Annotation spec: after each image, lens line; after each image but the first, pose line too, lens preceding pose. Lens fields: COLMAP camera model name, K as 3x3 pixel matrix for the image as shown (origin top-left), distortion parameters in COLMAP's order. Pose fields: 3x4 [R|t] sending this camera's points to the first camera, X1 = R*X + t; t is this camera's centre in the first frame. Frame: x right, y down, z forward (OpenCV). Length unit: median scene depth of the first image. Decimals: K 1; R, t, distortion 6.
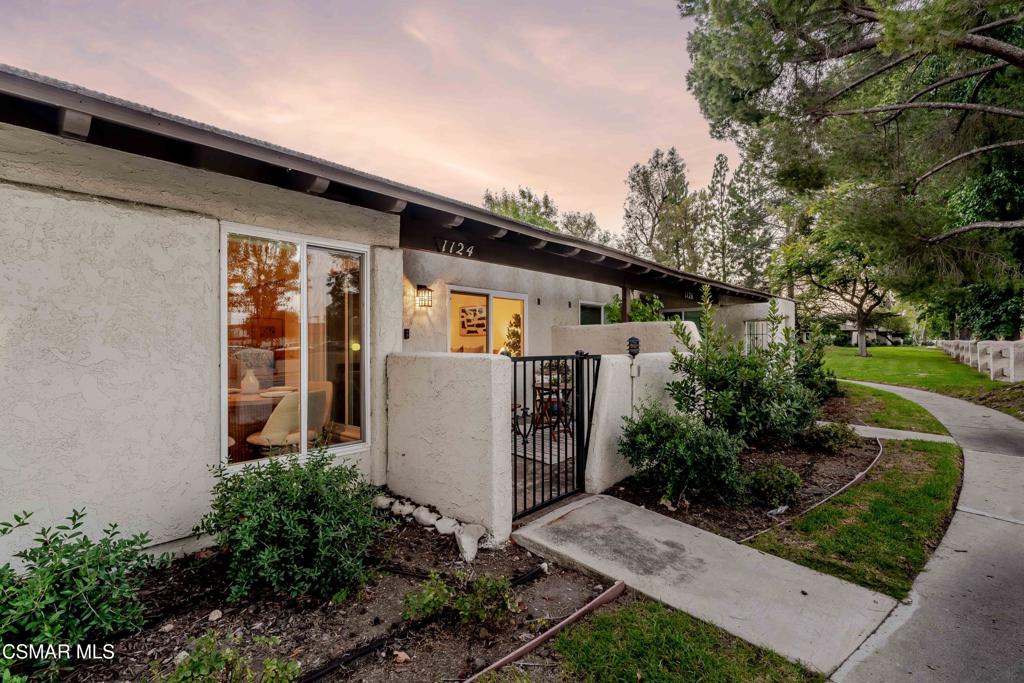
lens RADIAL K [[472.8, 0, 510.0], [0, 472.8, 342.2], [0, 0, 1]] dist [-0.000731, 0.000055]
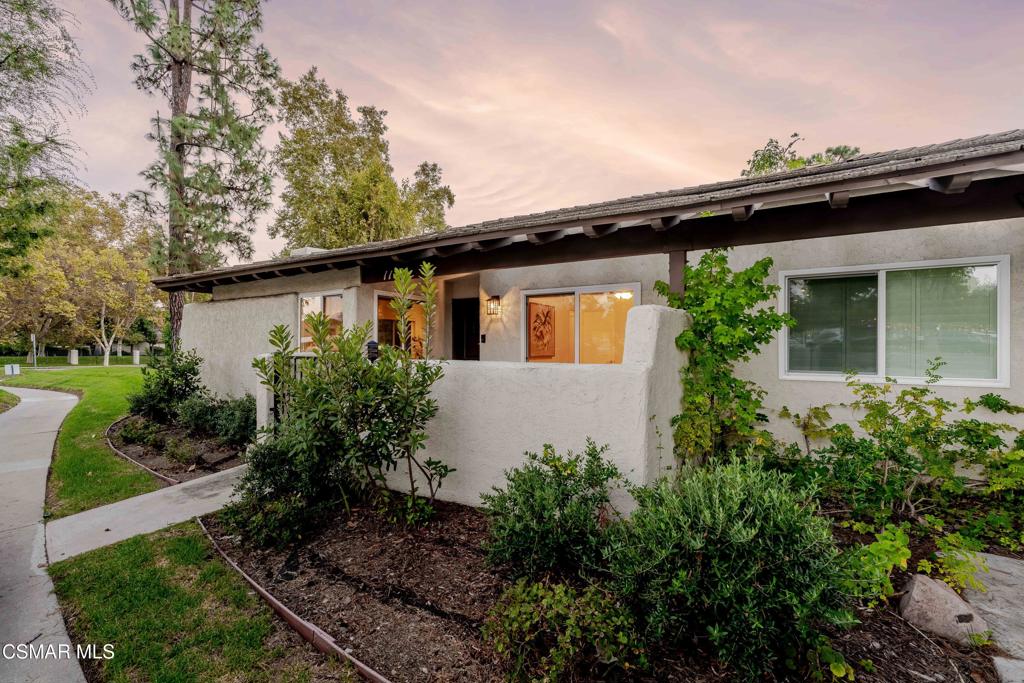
lens RADIAL K [[472.8, 0, 510.1], [0, 472.8, 343.4], [0, 0, 1]] dist [-0.000731, 0.000055]
pose [[0.149122, -0.003025, -0.988814, 1.909008], [-0.000344, 0.999995, -0.003111, -0.003090], [0.988819, 0.000804, 0.149120, 1.730918]]
